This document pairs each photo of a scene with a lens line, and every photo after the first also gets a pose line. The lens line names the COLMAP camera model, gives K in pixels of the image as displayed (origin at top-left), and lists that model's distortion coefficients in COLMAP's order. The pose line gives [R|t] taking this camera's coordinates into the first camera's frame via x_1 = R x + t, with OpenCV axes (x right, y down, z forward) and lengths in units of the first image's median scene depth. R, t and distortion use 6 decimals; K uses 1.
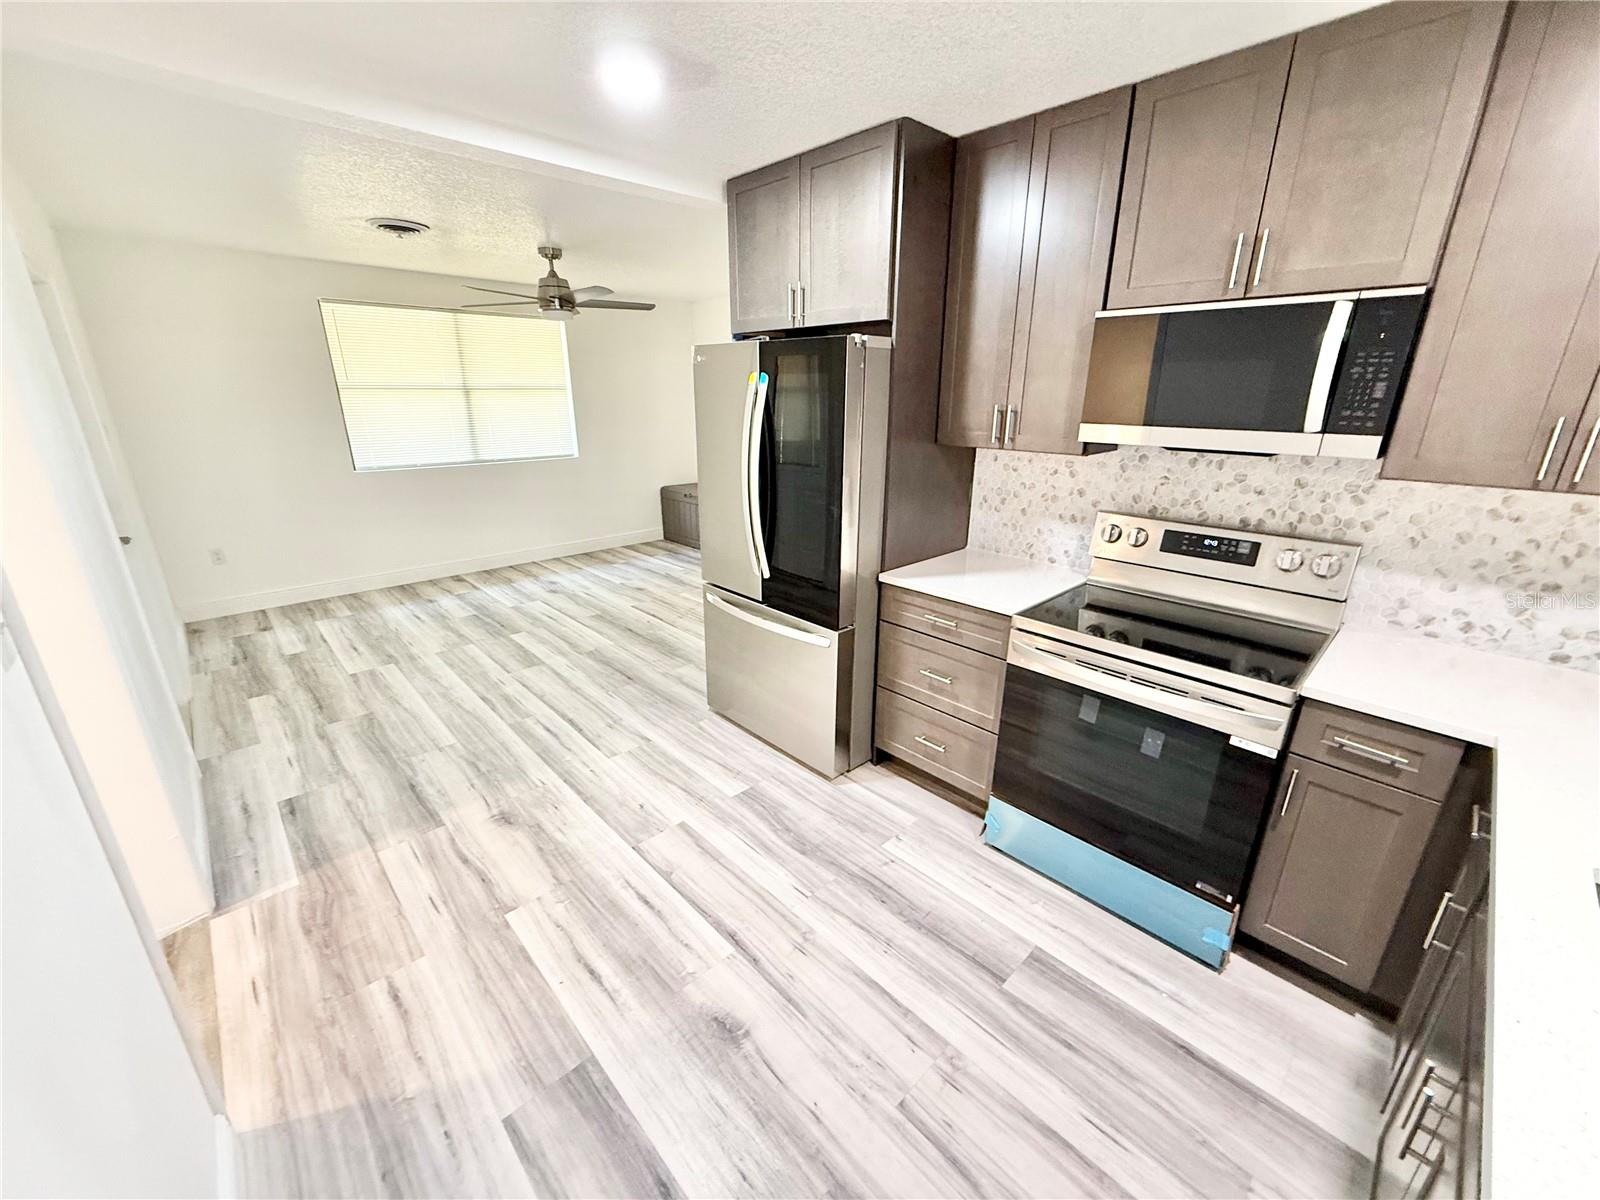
lens RADIAL K [[636.7, 0, 797.9], [0, 636.7, 603.1], [0, 0, 1]] dist [0.000180, -0.000458]
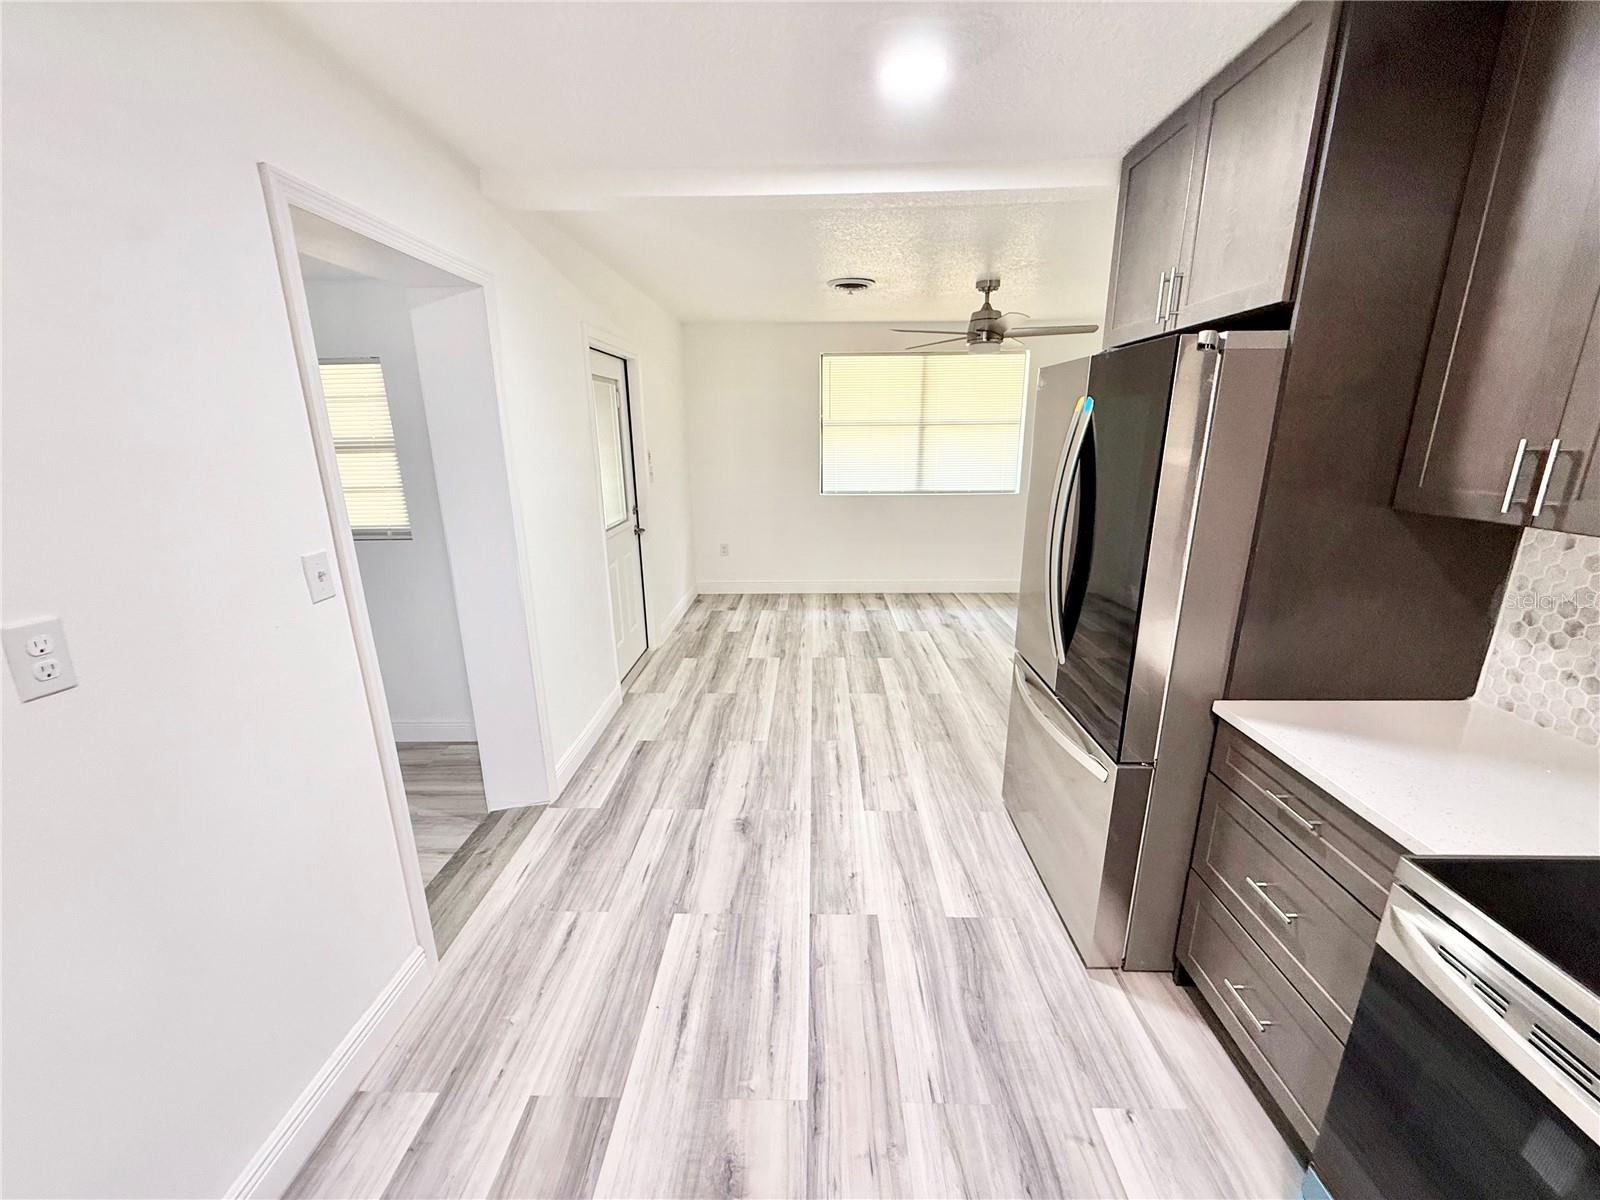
lens RADIAL K [[636.7, 0, 796.6], [0, 636.7, 604.0], [0, 0, 1]] dist [0.000180, -0.000458]
pose [[0.706770, 0.178418, -0.684575, 0.228422], [-0.212400, 0.976548, 0.035227, -0.067246], [0.674805, 0.120507, 0.728091, 0.220308]]
